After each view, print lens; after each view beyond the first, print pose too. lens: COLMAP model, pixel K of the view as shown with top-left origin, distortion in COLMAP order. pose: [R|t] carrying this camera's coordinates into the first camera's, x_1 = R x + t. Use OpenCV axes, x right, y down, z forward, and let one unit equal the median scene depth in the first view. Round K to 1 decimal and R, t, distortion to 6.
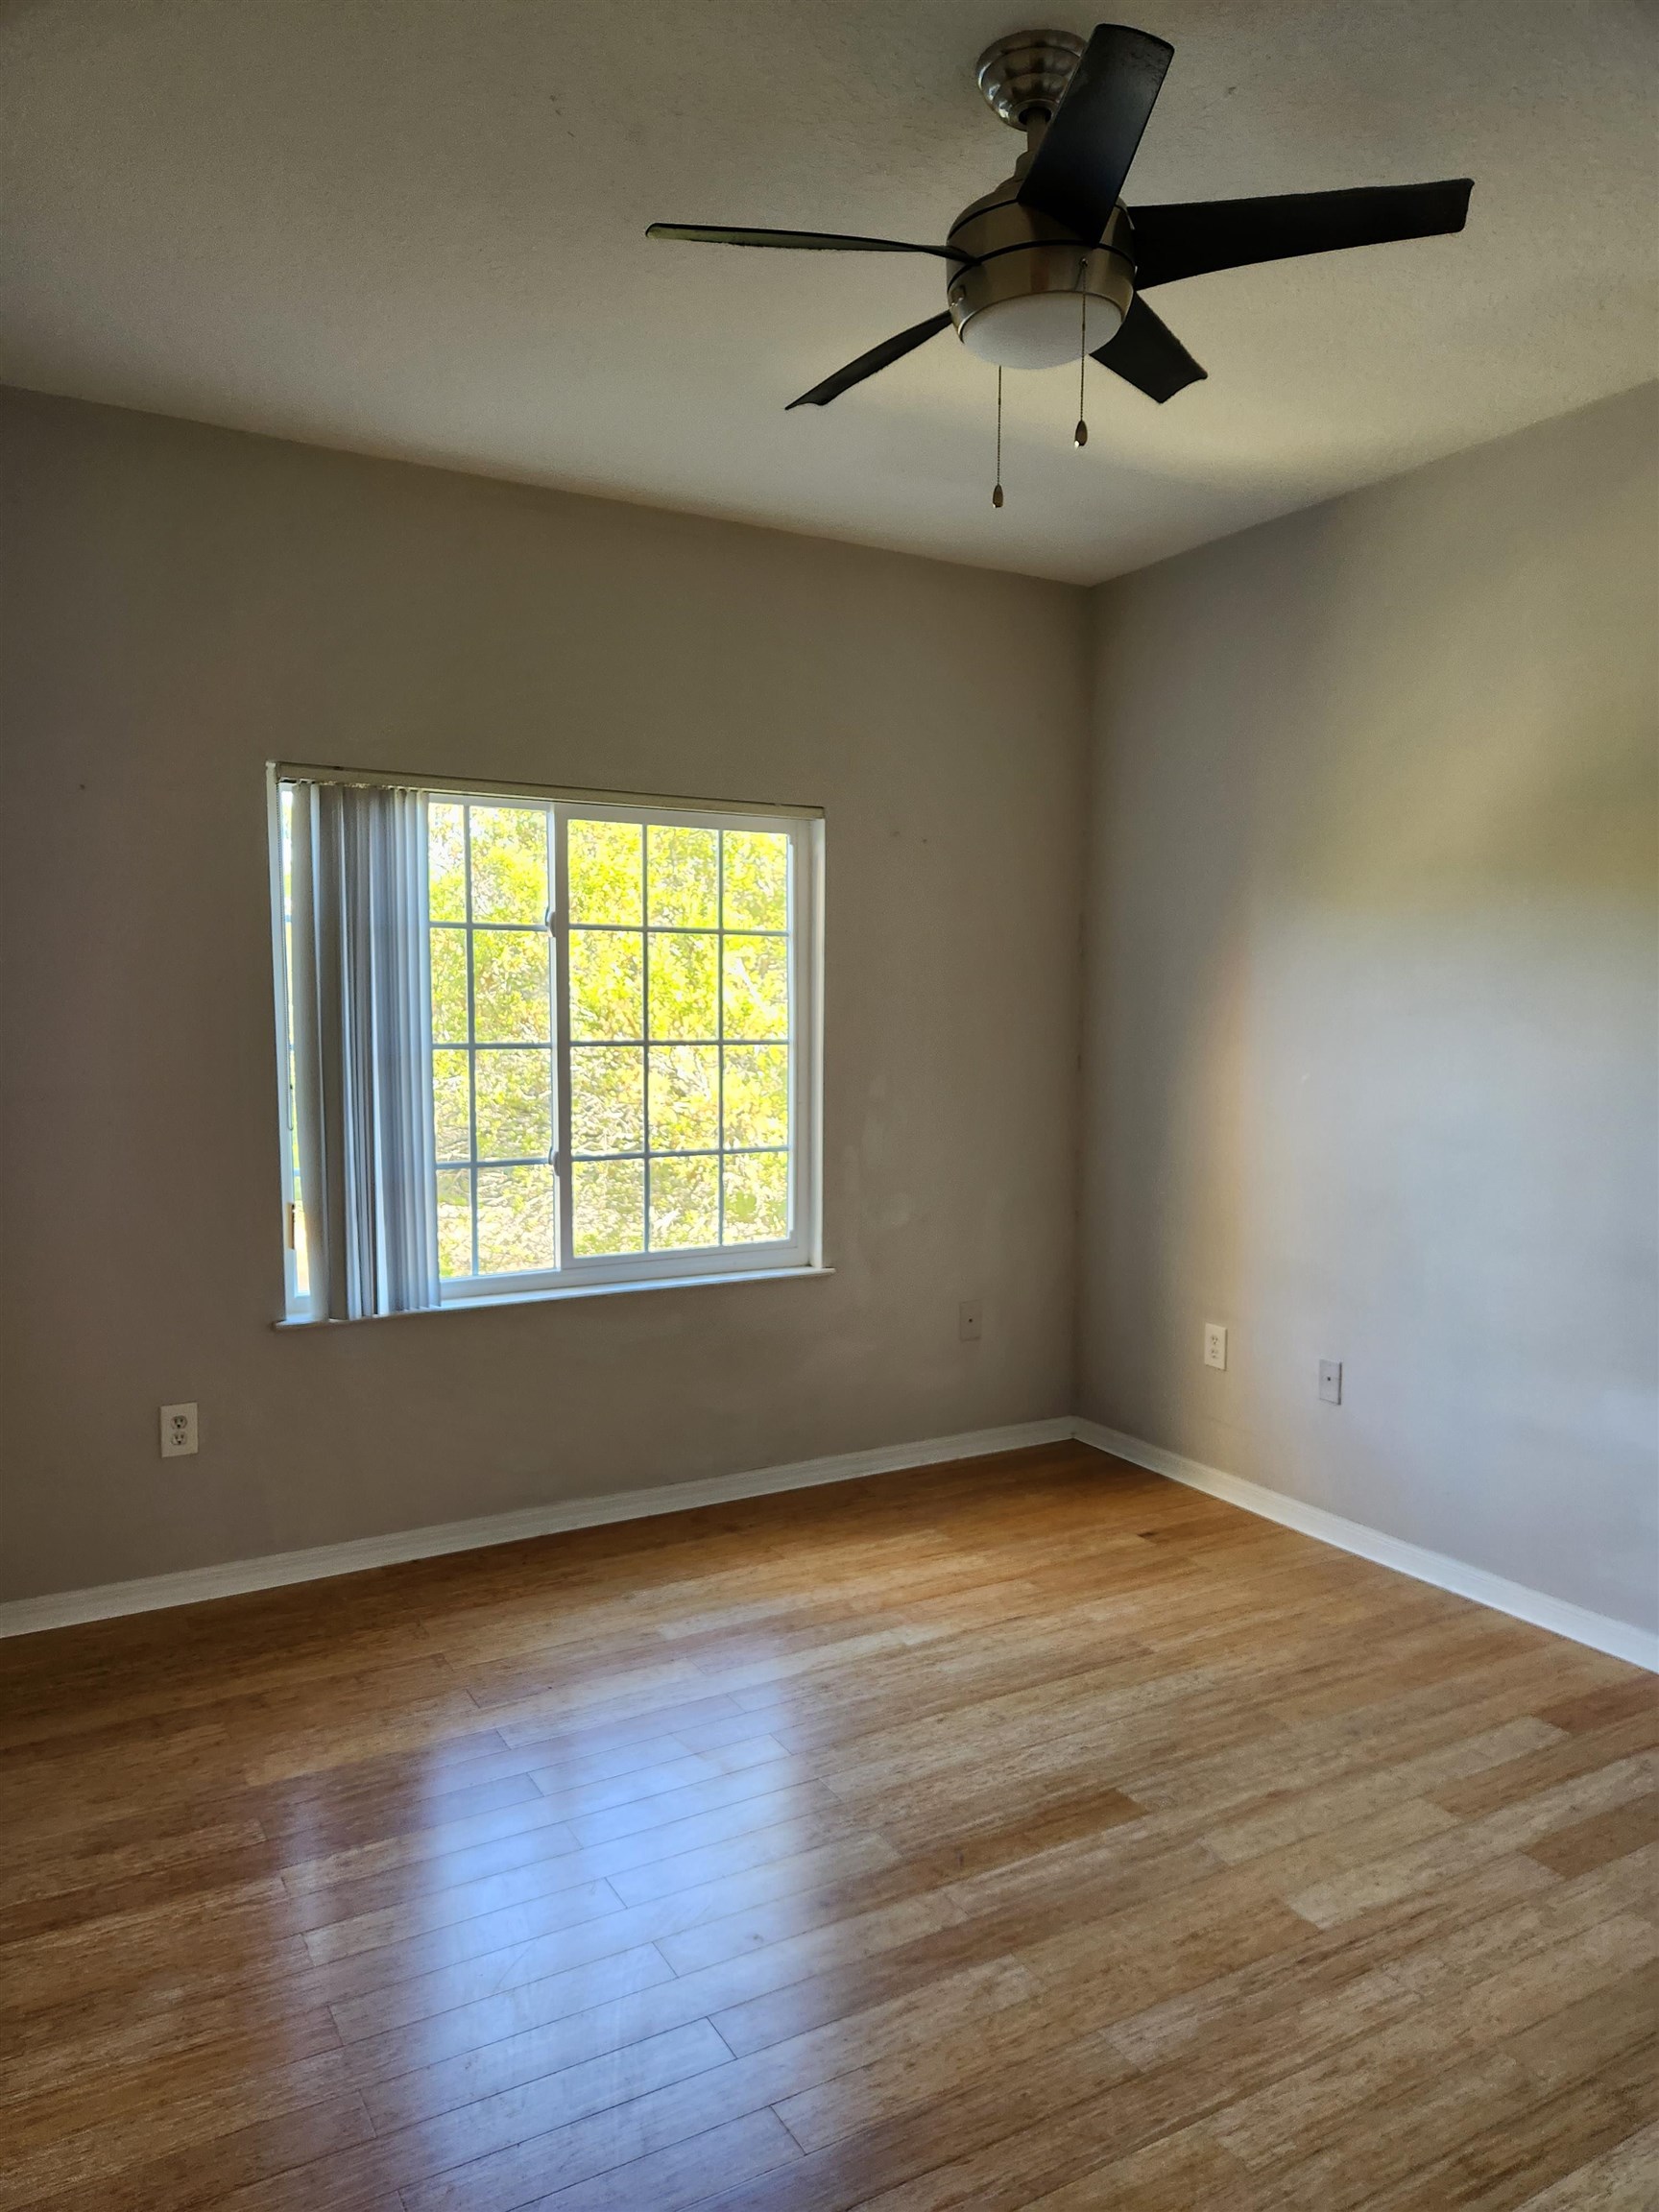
lens RADIAL K [[1485.3, 0, 827.2], [0, 1485.3, 1105.8], [0, 0, 1]] dist [0.079534, -0.068264]
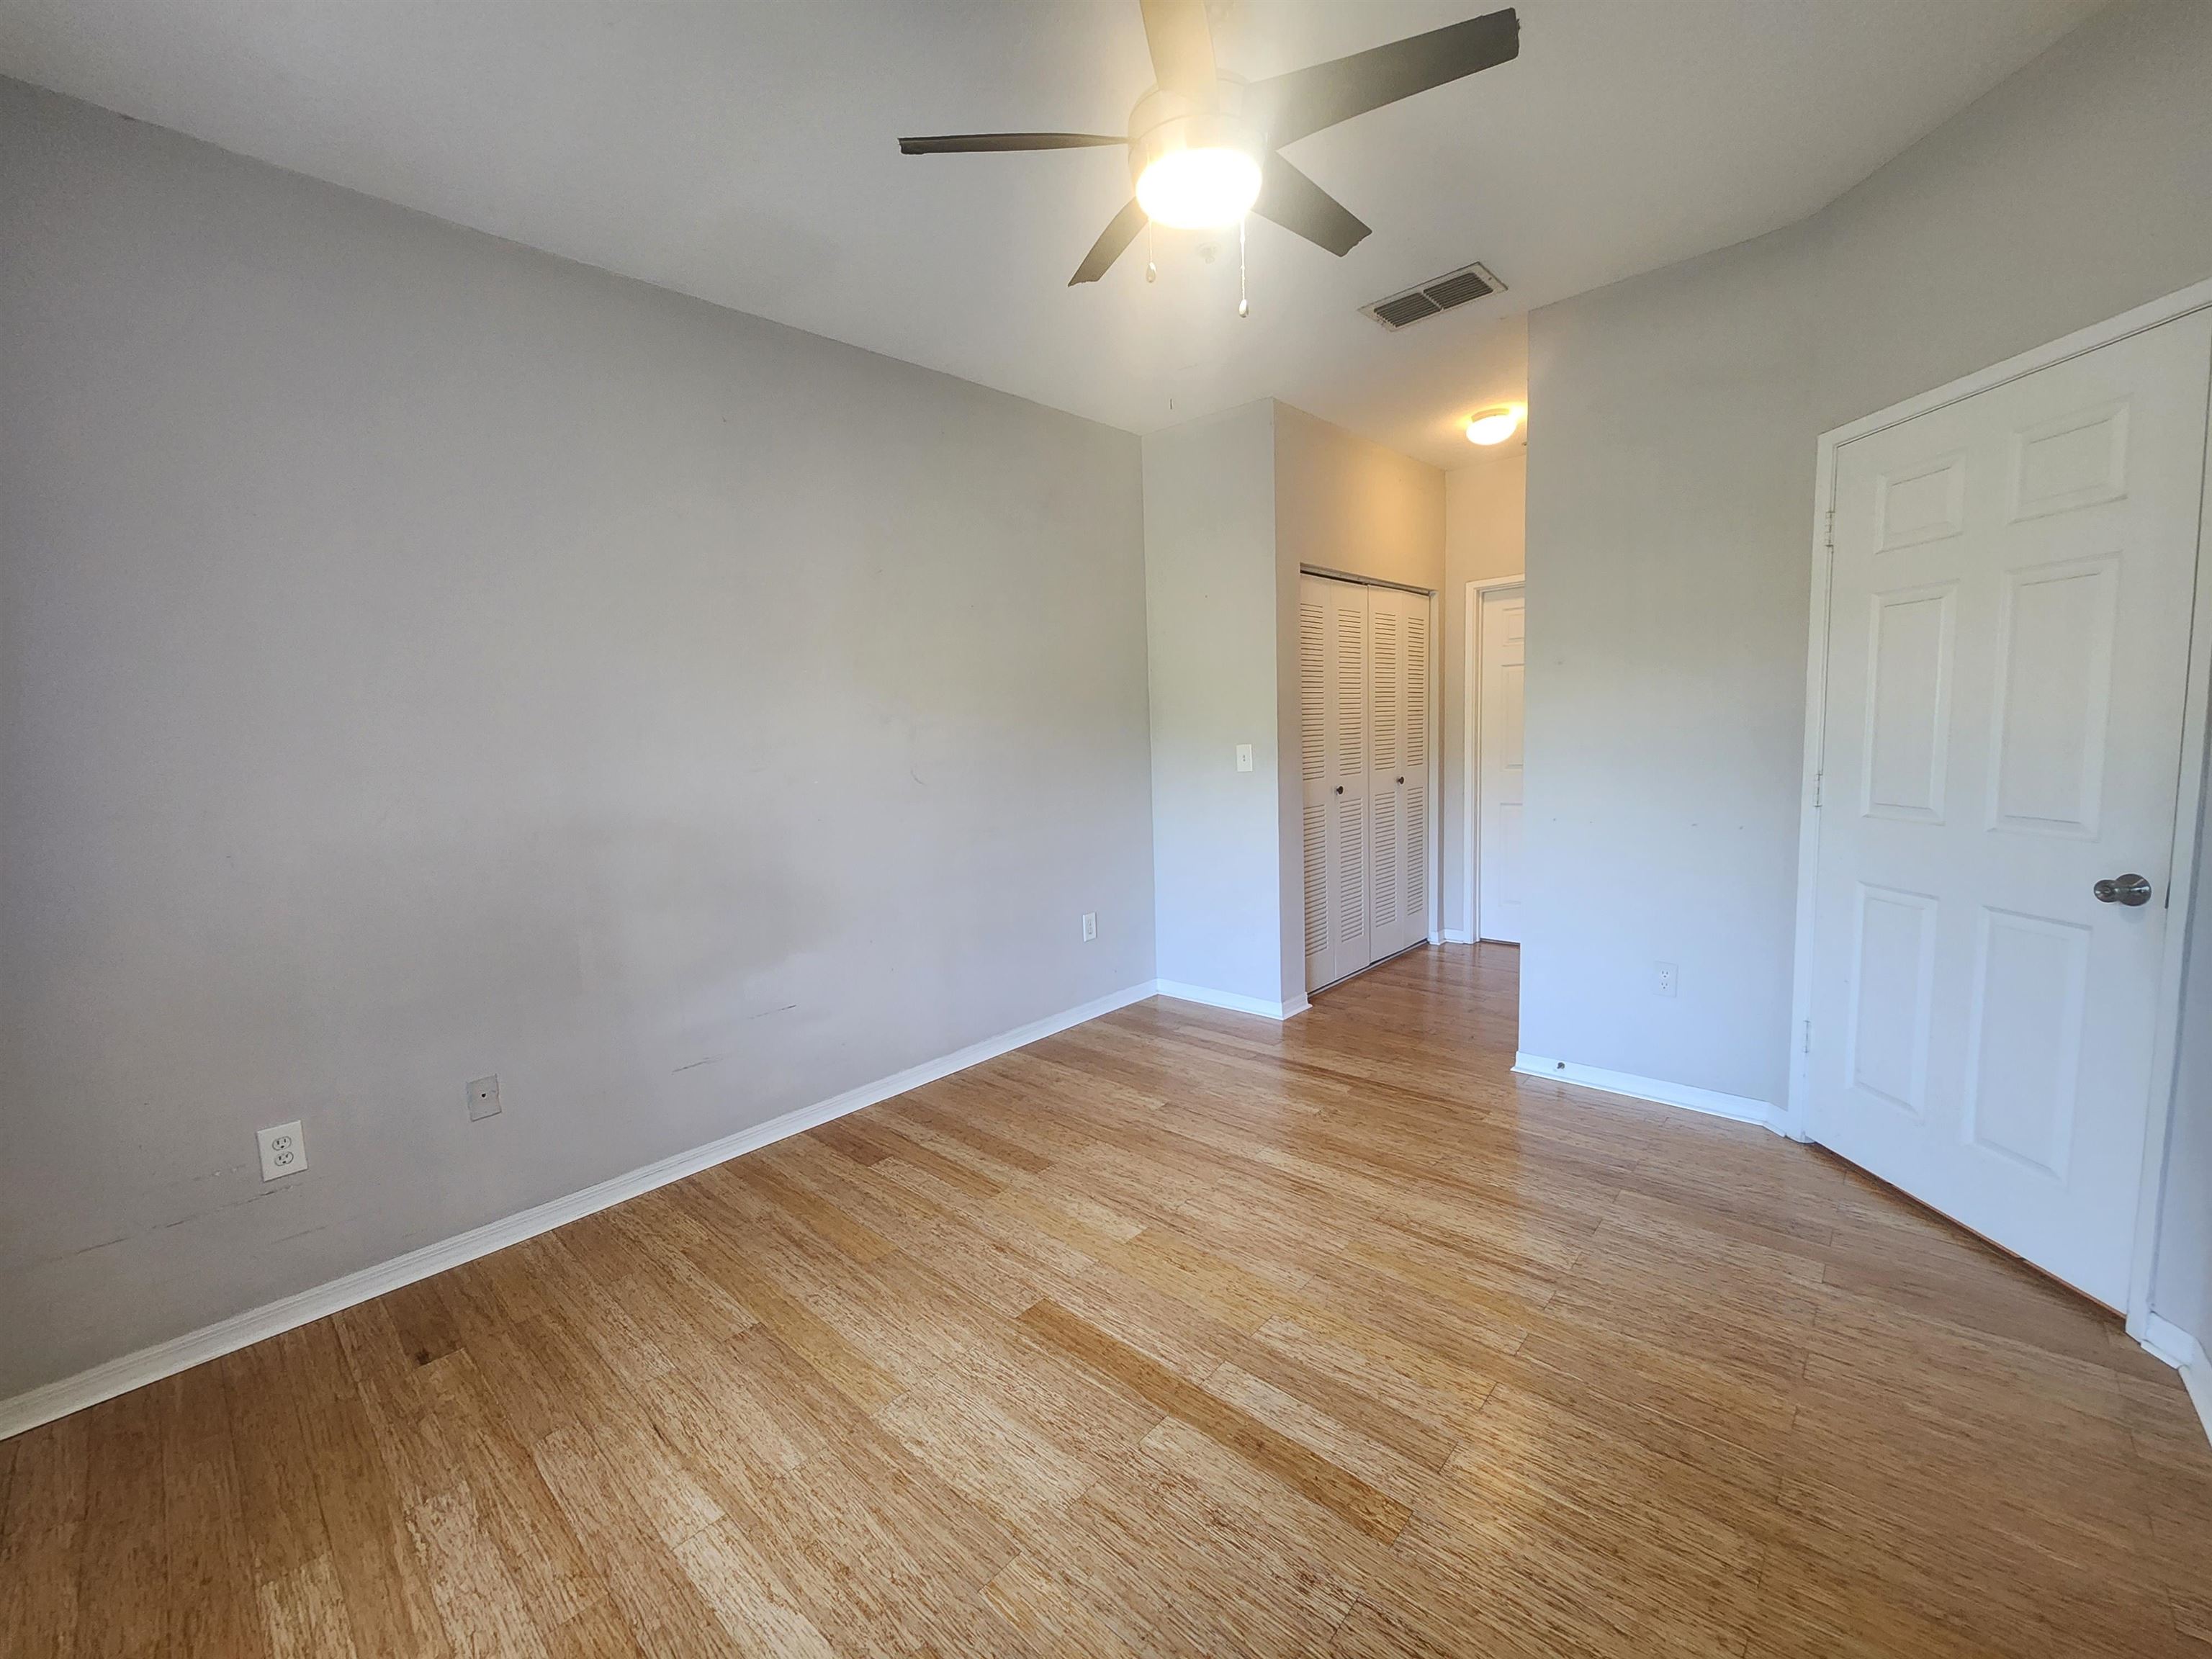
lens RADIAL K [[905.8, 0, 1084.4], [0, 905.8, 824.8], [0, 0, 1]] dist [0.001159, 0.000262]
pose [[-0.289053, -0.087995, 0.953260, -0.496683], [0.110135, 0.986098, 0.124422, -0.044275], [-0.950957, 0.140952, -0.275343, 1.051391]]
